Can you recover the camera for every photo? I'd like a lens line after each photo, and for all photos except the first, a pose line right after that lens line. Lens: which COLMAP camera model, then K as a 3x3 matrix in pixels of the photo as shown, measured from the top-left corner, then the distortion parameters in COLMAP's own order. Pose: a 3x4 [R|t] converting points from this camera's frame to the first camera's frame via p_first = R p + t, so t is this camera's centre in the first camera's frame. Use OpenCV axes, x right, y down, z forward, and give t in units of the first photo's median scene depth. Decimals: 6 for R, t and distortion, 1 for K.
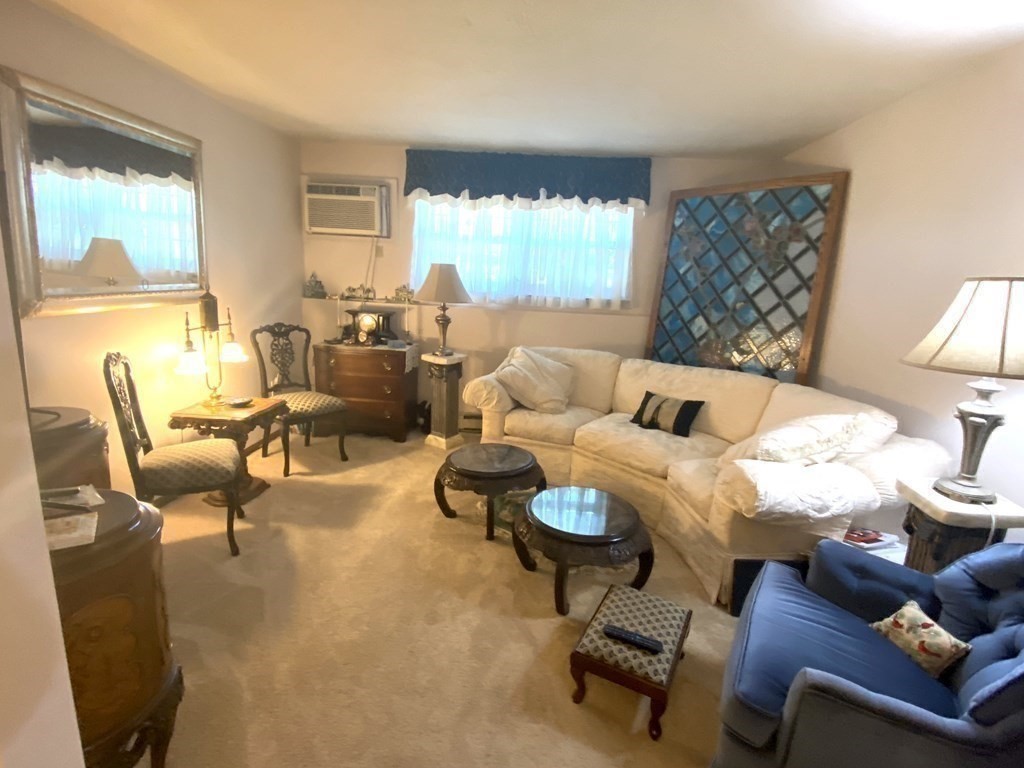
lens RADIAL K [[510.9, 0, 512.0], [0, 510.9, 384.0], [0, 0, 1]] dist [0.074434, -0.073191]
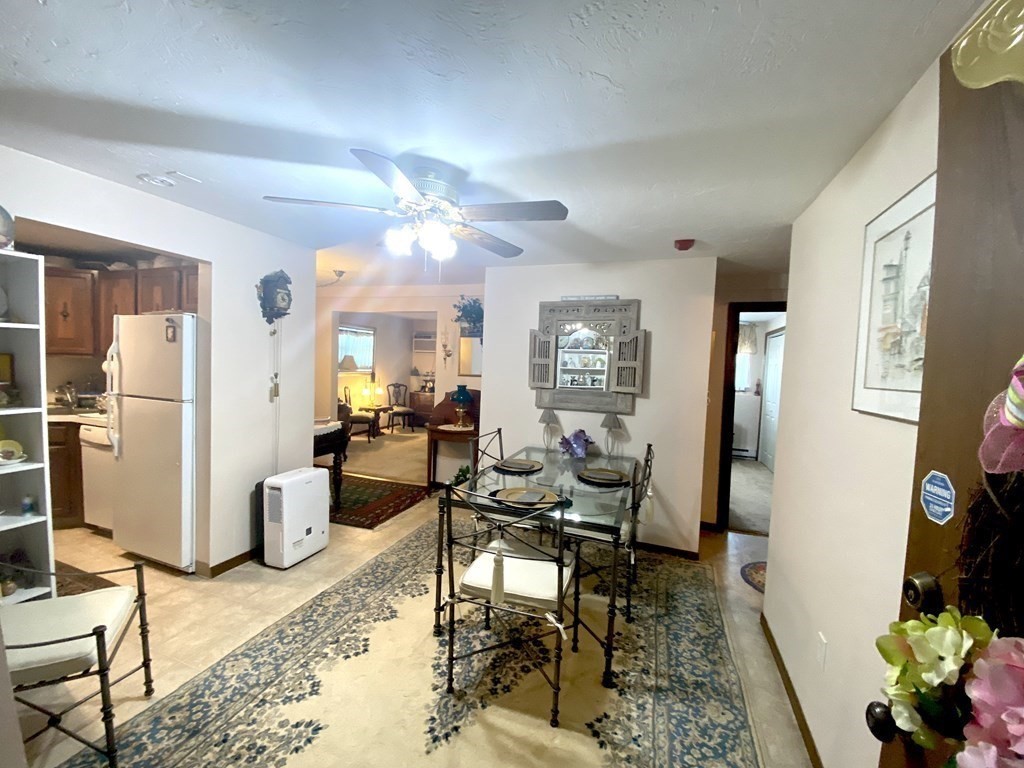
lens RADIAL K [[415.1, 0, 516.7], [0, 415.1, 384.2], [0, 0, 1]] dist [0.030810, -0.025716]
pose [[0.964576, 0.006032, -0.263735, 0.867978], [-0.050818, 0.985262, -0.163328, 0.250498], [0.258863, 0.170945, 0.950667, -1.113962]]
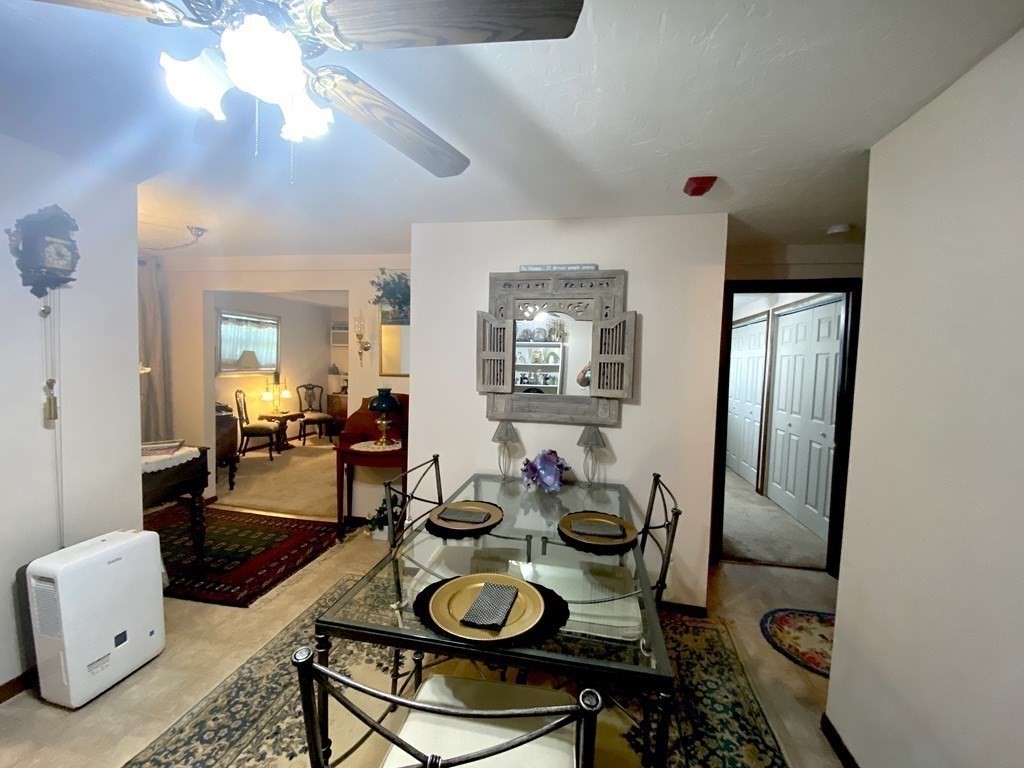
lens RADIAL K [[415.1, 0, 516.7], [0, 415.1, 384.2], [0, 0, 1]] dist [0.030810, -0.025716]
pose [[0.992888, -0.009096, -0.118702, 0.783099], [-0.009627, 0.987677, -0.156210, 0.188421], [0.118660, 0.156242, 0.980565, -0.841470]]
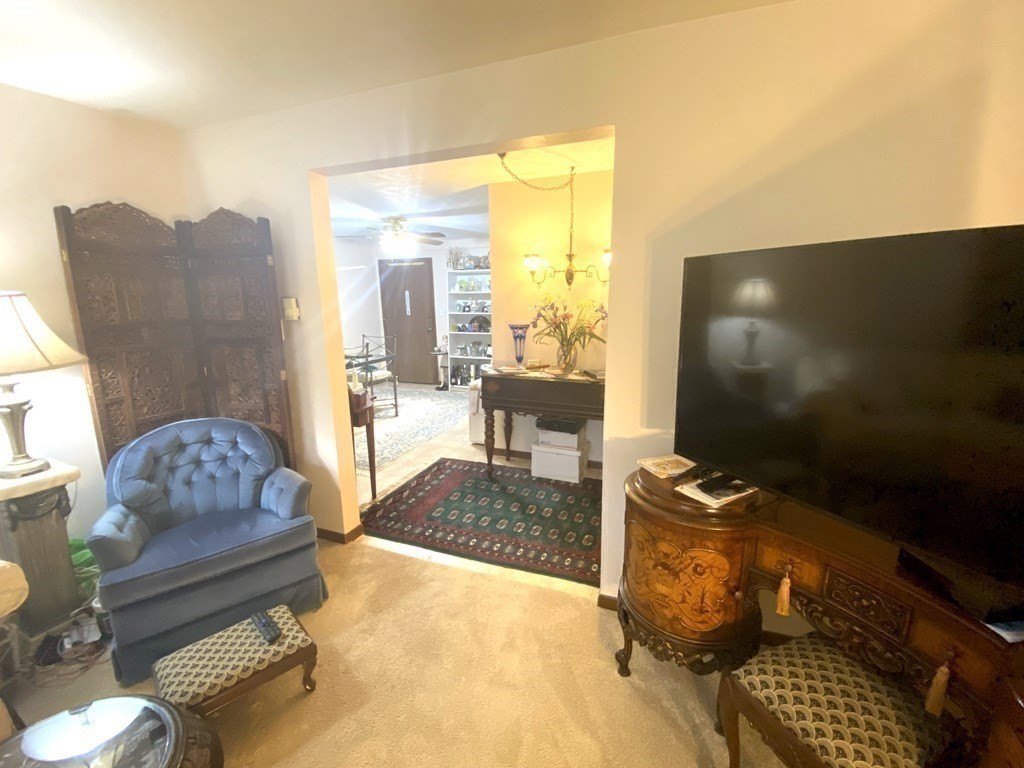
lens RADIAL K [[415.1, 0, 516.7], [0, 415.1, 384.2], [0, 0, 1]] dist [0.030810, -0.025716]
pose [[-0.959551, -0.093967, 0.265390, -0.243279], [0.021597, 0.915311, 0.402169, -0.169691], [-0.280705, 0.391634, -0.876258, 0.717985]]
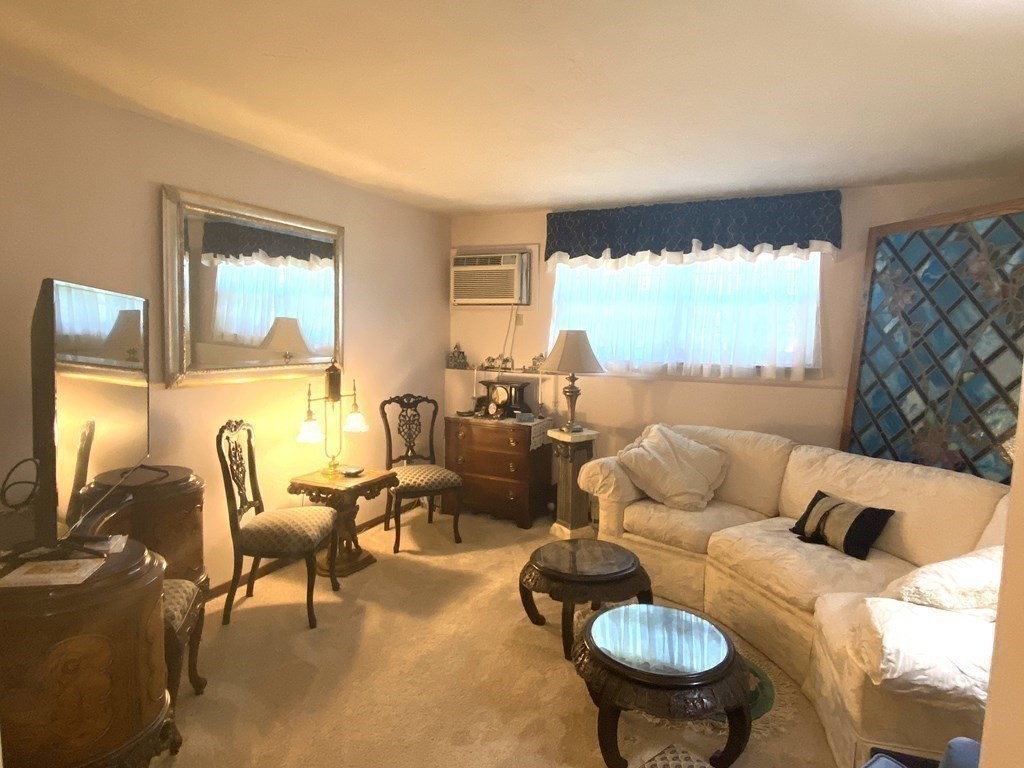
lens RADIAL K [[592.1, 0, 512.0], [0, 592.1, 384.0], [0, 0, 1]] dist [0.079626, -0.074780]
pose [[0.925782, 0.003675, -0.378039, 0.178051], [-0.054502, 0.990804, -0.123839, -0.006537], [0.374108, 0.135252, 0.917470, 0.020608]]
